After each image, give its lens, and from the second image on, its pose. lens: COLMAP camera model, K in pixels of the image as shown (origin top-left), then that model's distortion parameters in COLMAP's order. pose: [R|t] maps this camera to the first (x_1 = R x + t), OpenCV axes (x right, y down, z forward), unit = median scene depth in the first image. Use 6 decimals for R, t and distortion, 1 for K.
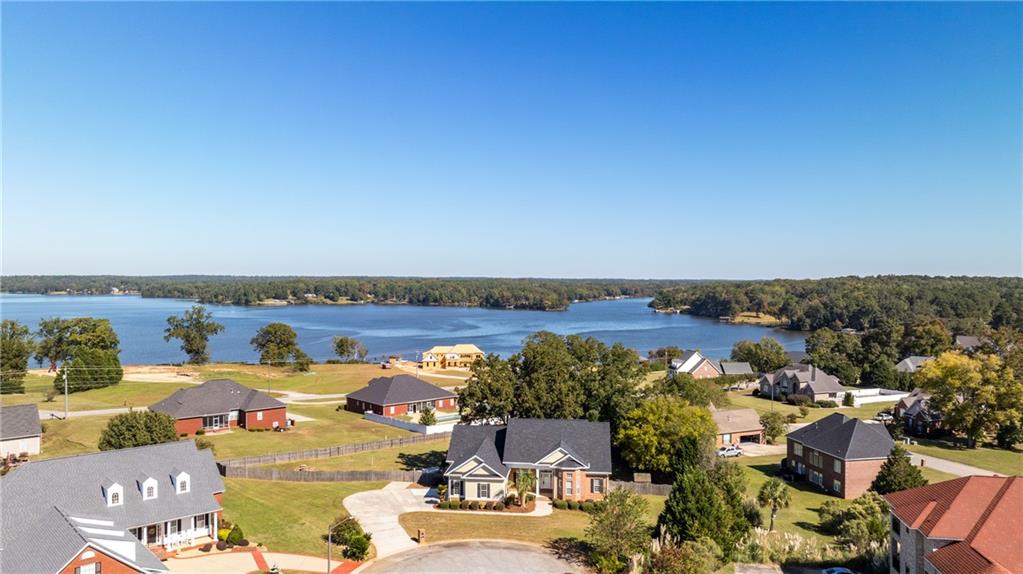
lens RADIAL K [[721.9, 0, 514.5], [0, 721.9, 286.2], [0, 0, 1]] dist [-0.039467, 0.043315]
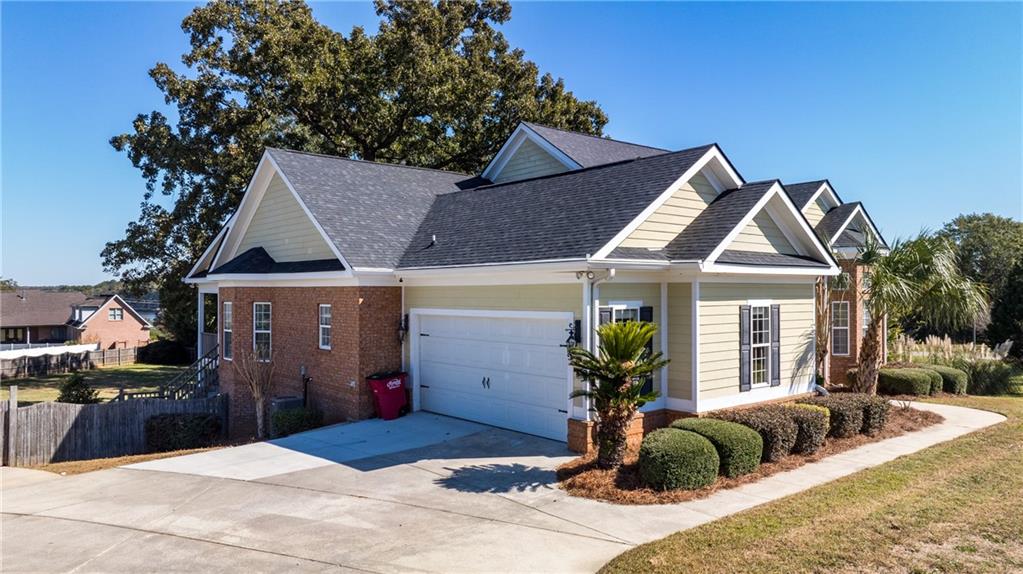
lens RADIAL K [[721.9, 0, 516.8], [0, 721.9, 286.3], [0, 0, 1]] dist [-0.039467, 0.043315]
pose [[0.704116, -0.000113, 0.710085, -0.090101], [0.008400, 0.999931, -0.008170, 0.116423], [-0.710035, 0.011718, 0.704069, 0.395777]]
